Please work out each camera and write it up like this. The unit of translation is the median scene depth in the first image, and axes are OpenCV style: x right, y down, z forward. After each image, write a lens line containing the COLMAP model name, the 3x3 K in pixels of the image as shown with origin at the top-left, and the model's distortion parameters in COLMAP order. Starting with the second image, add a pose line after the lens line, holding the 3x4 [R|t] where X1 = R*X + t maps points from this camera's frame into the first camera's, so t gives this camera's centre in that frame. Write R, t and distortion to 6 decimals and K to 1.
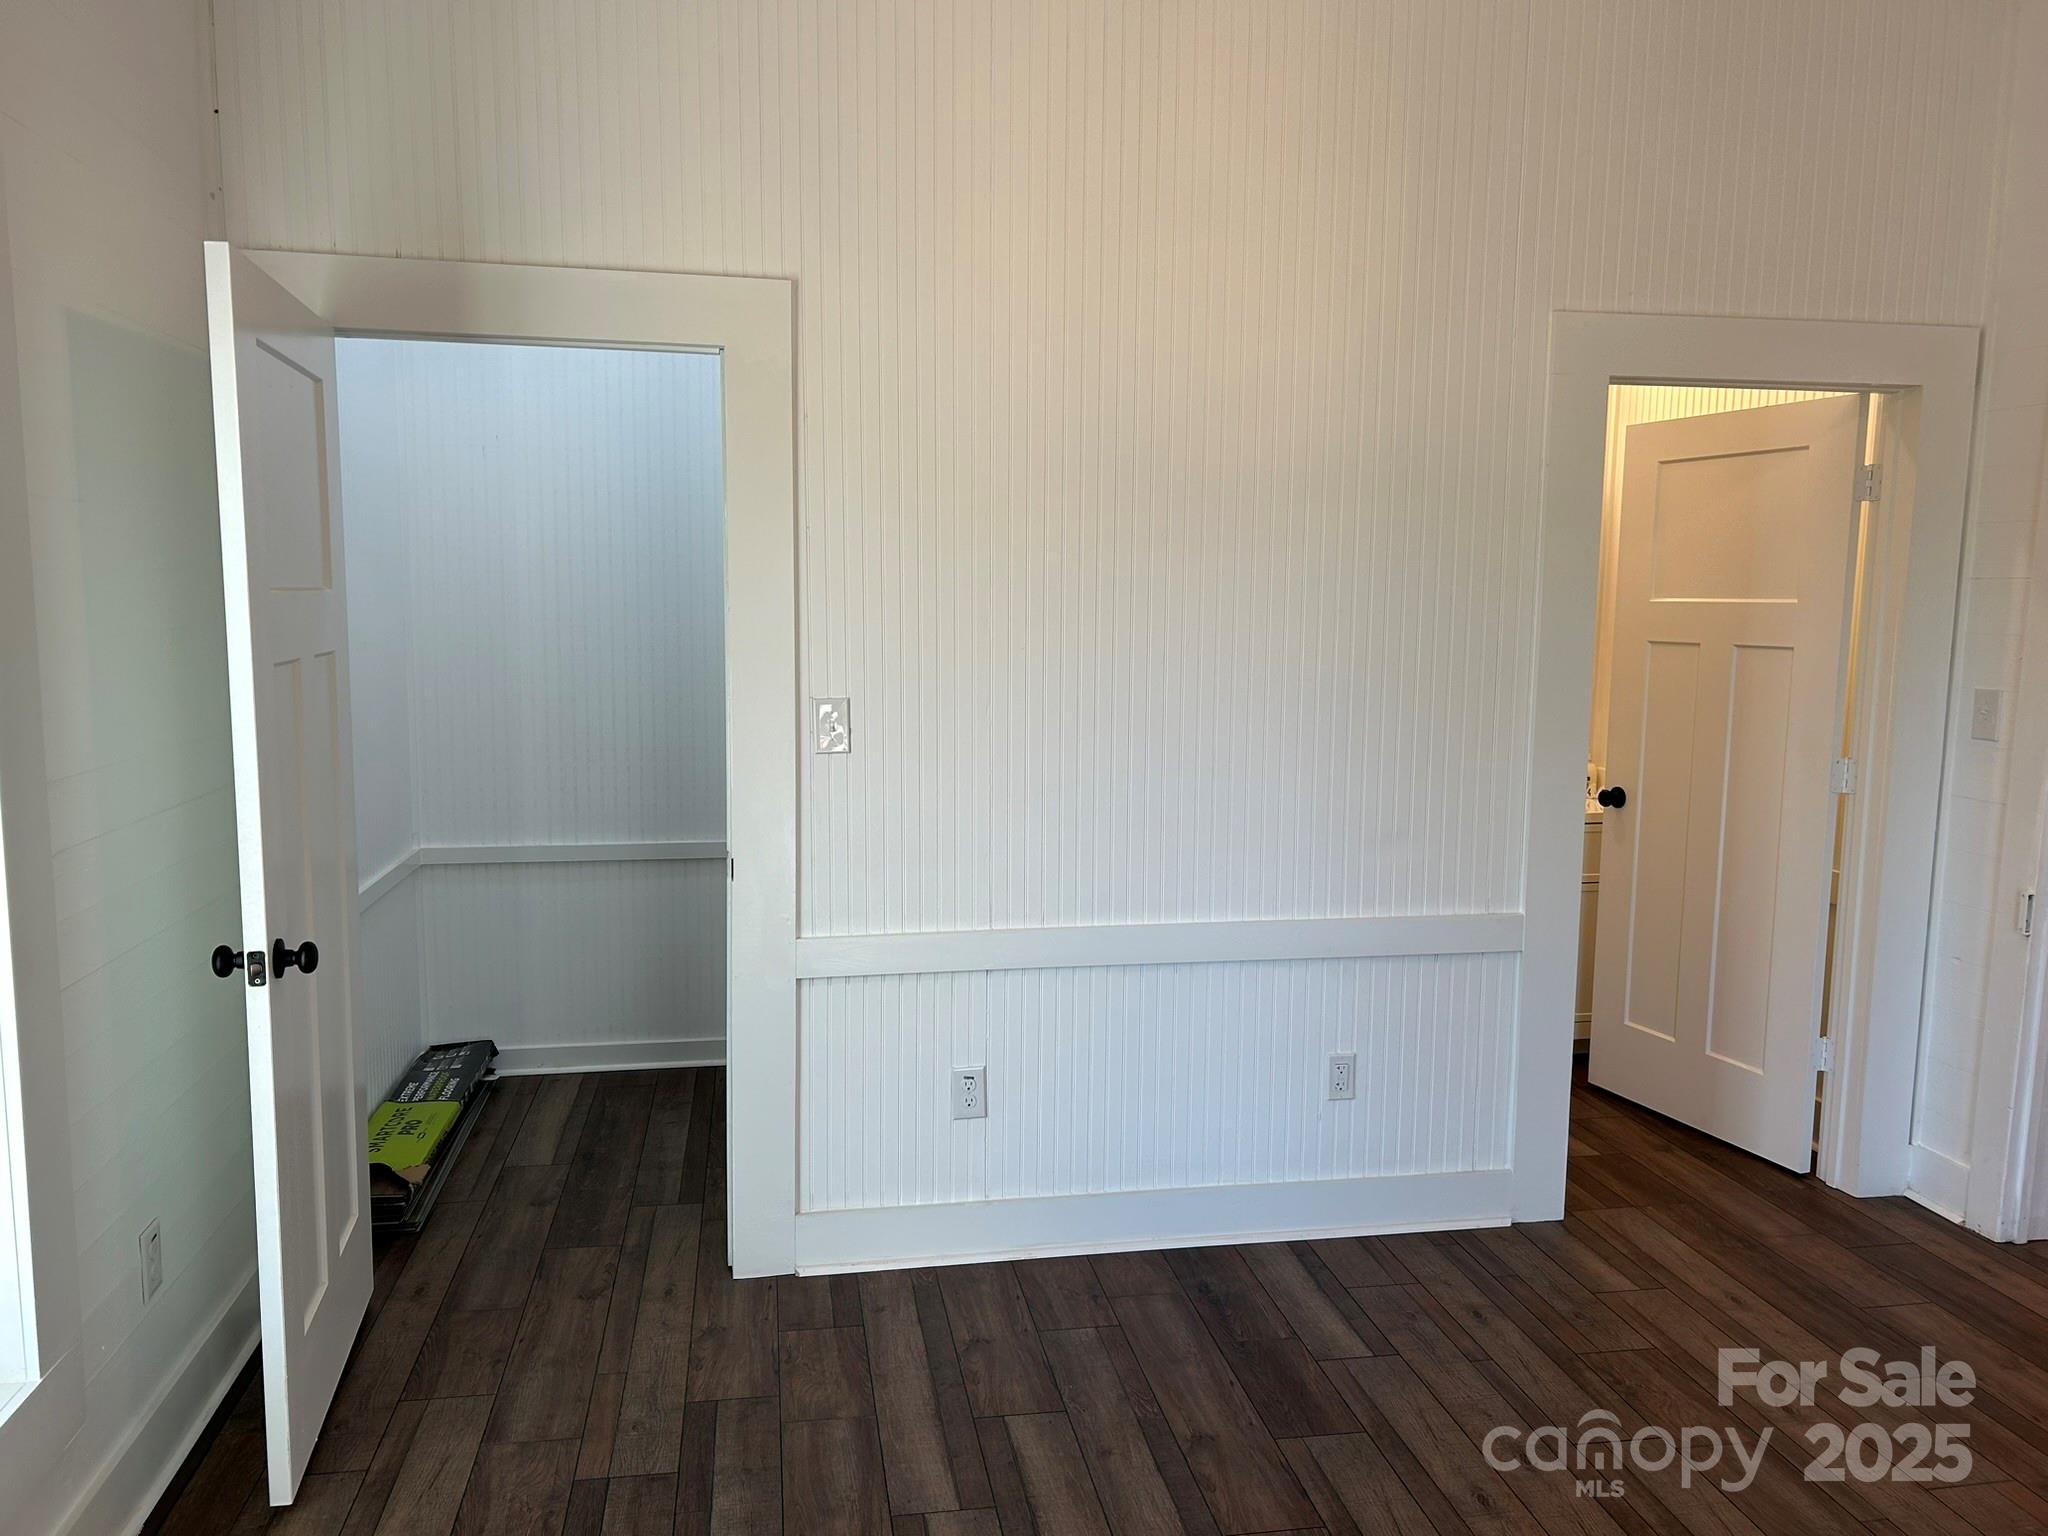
lens RADIAL K [[1544.9, 0, 1010.4], [0, 1544.9, 773.0], [0, 0, 1]] dist [0.083209, -0.086356]
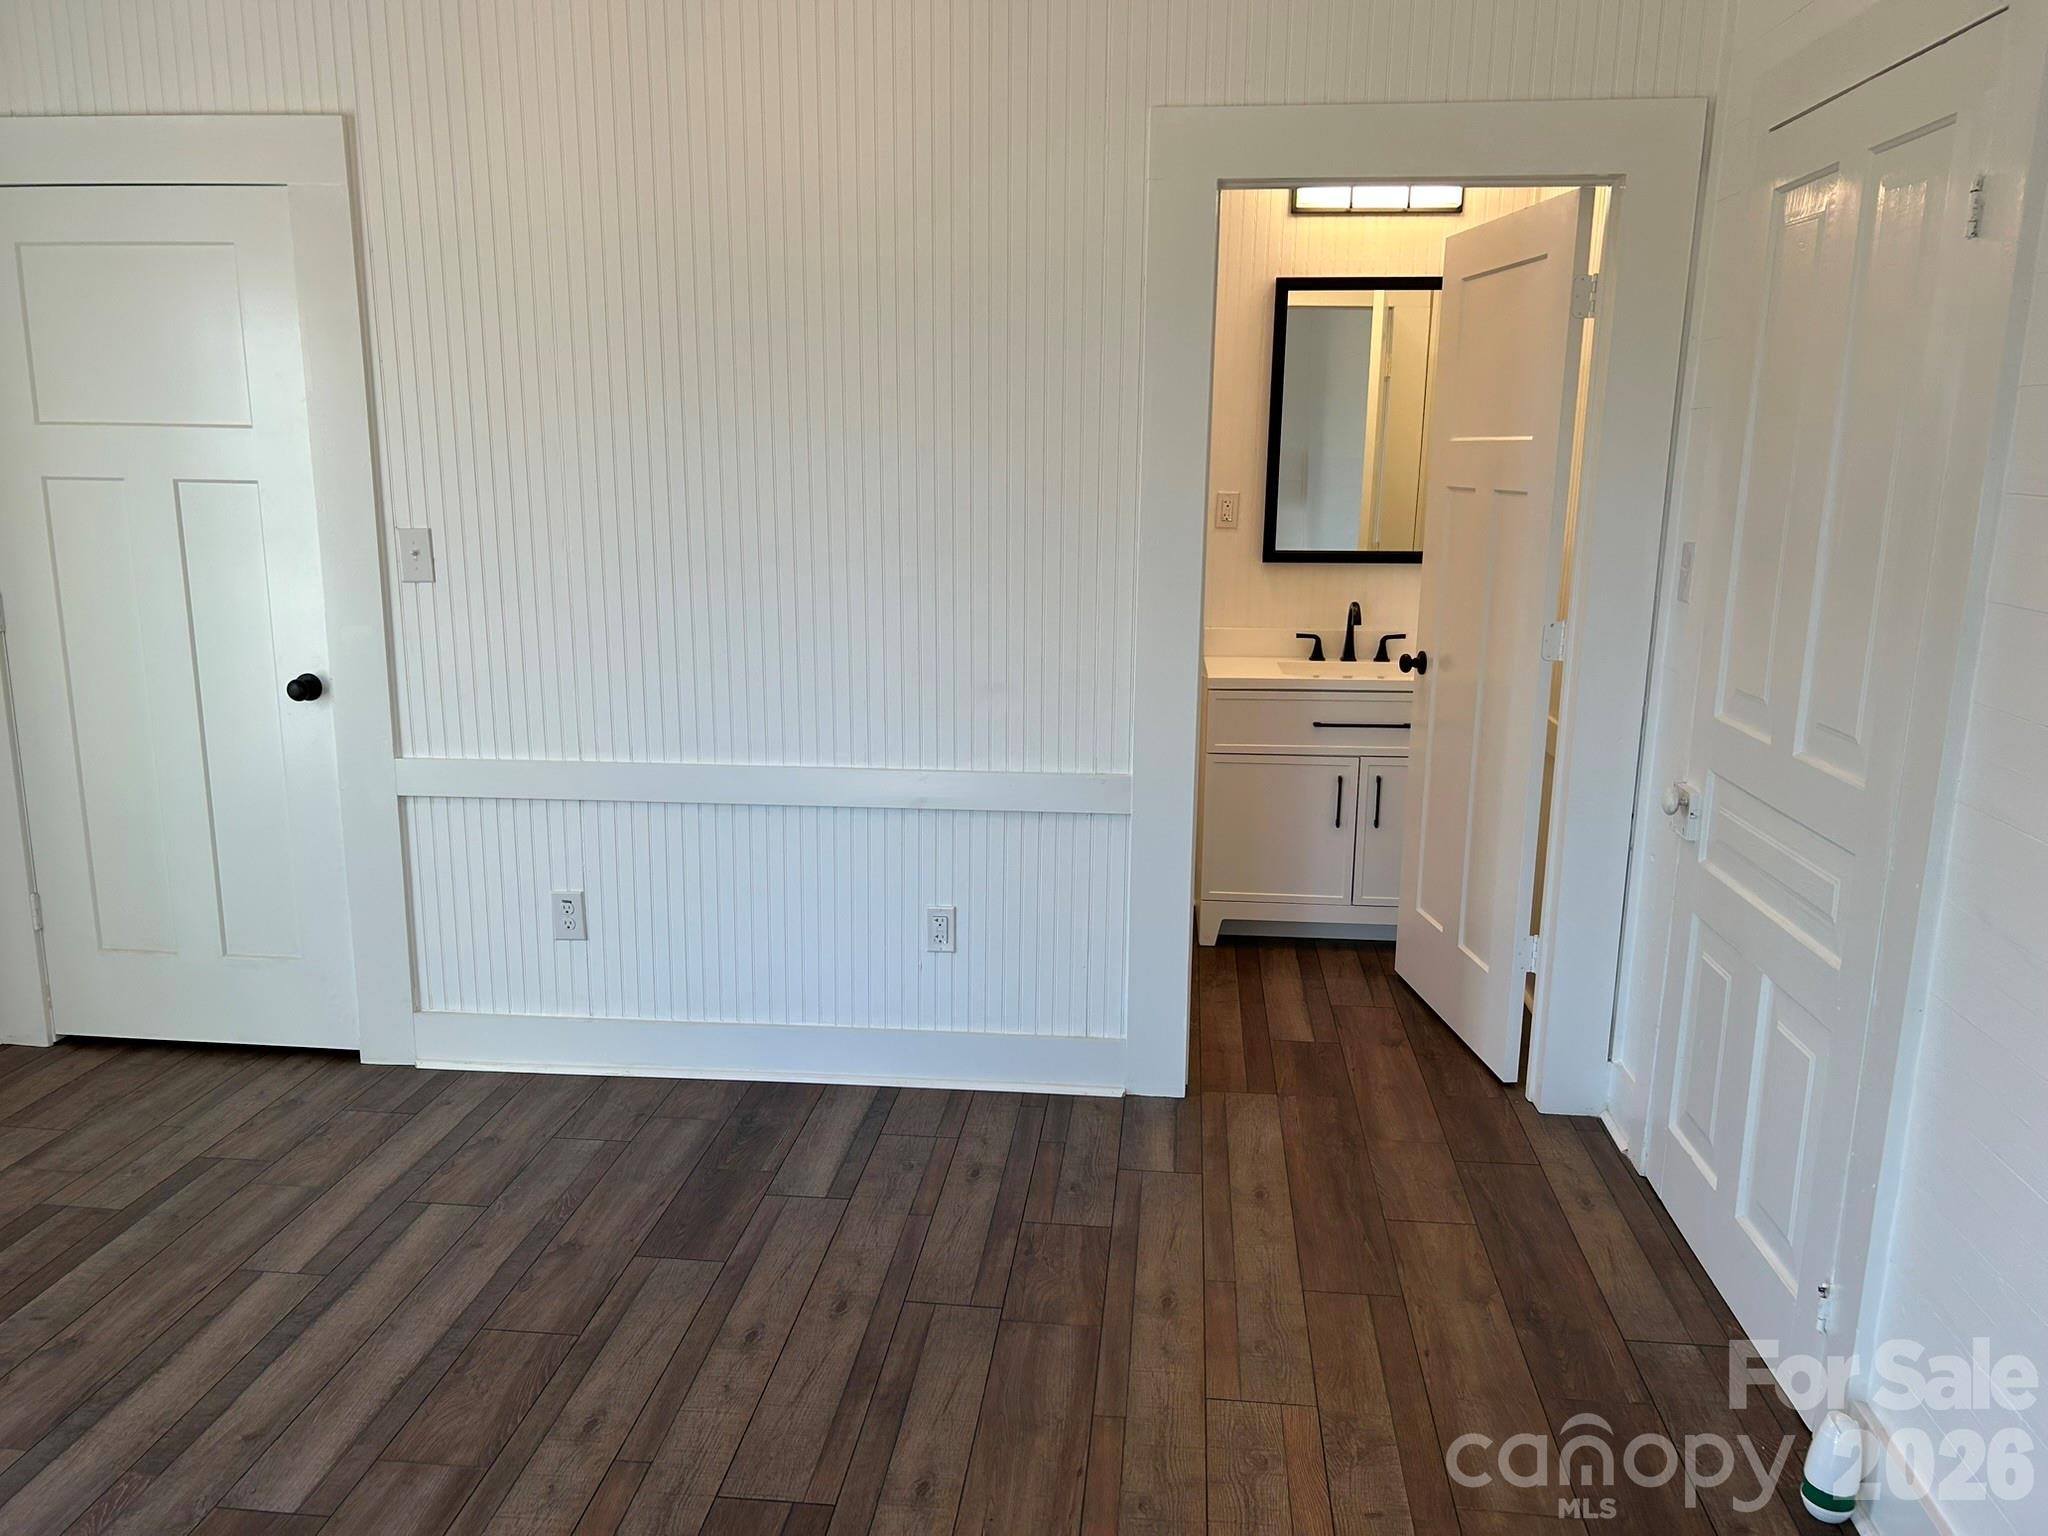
lens RADIAL K [[1544.9, 0, 1010.4], [0, 1544.9, 773.0], [0, 0, 1]] dist [0.083209, -0.086356]
pose [[0.959754, 0.056214, -0.275158, 0.545912], [-0.031495, 0.995126, 0.093446, 0.003695], [0.279070, -0.081020, 0.956847, 0.089081]]
